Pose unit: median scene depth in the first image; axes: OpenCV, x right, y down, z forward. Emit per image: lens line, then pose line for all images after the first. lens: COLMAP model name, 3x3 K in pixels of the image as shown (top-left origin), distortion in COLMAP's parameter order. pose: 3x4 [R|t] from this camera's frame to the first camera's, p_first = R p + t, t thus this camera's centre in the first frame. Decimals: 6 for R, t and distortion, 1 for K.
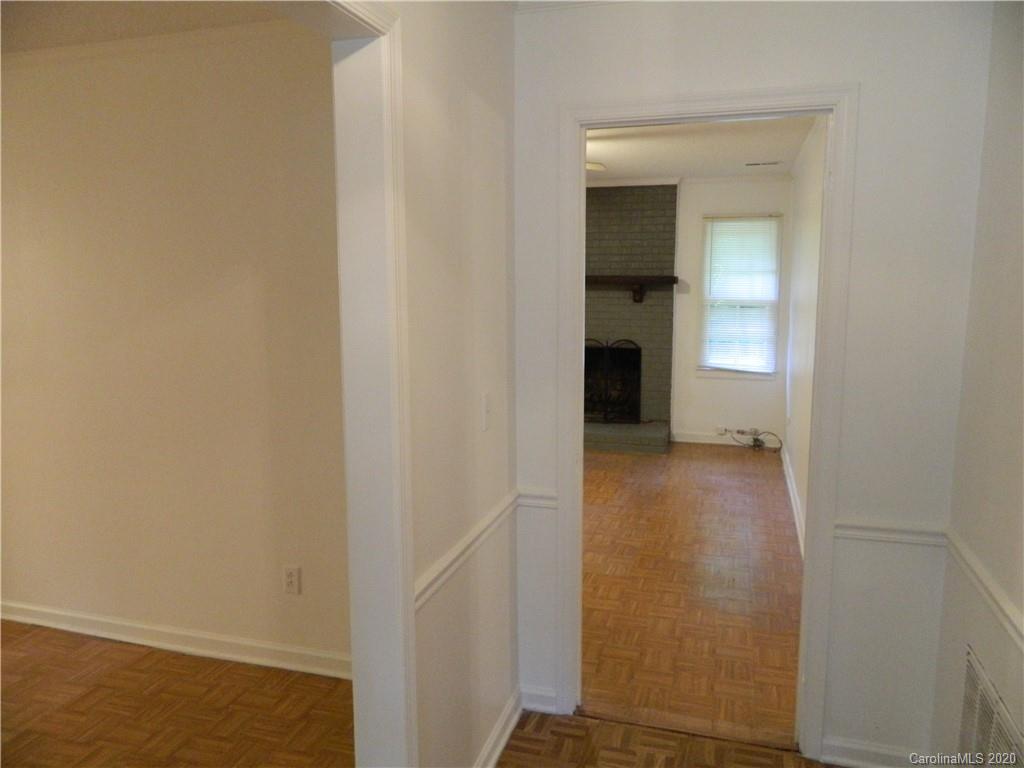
lens RADIAL K [[749.3, 0, 510.7], [0, 749.3, 381.7], [0, 0, 1]] dist [0.001231, 0.002864]
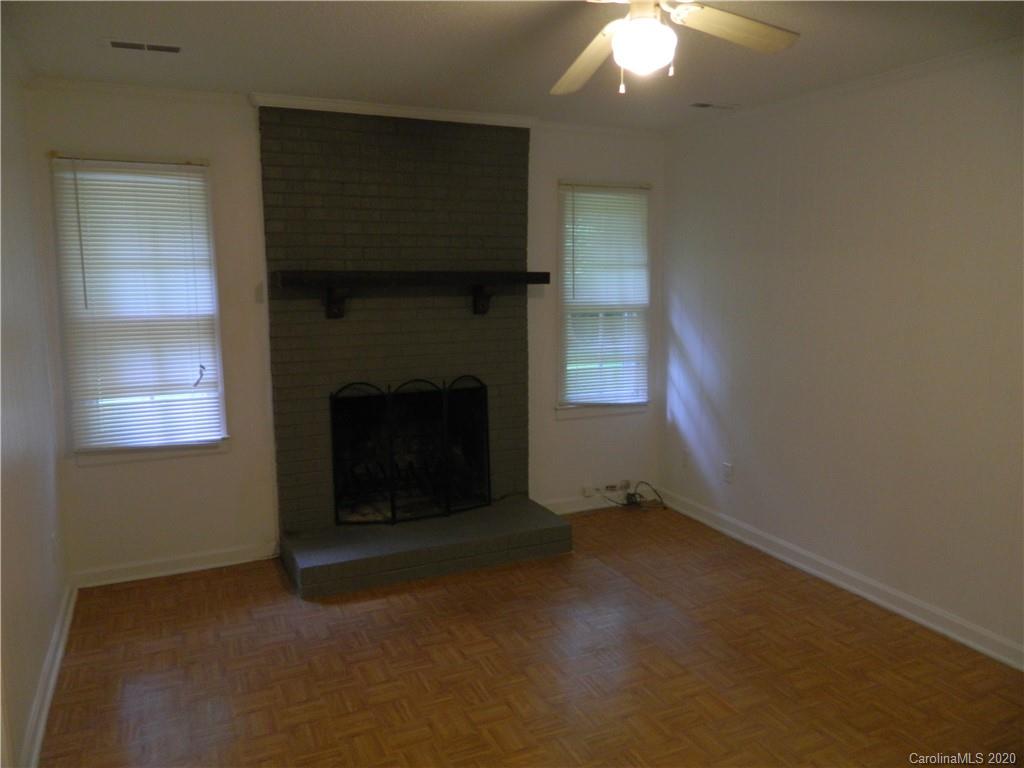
lens RADIAL K [[749.3, 0, 512.0], [0, 749.3, 390.6], [0, 0, 1]] dist [0.001231, 0.002864]
pose [[0.747265, -0.102365, 0.656594, -0.228620], [0.106793, 0.993721, 0.033384, -0.060462], [-0.655888, 0.045173, 0.753505, 0.516125]]
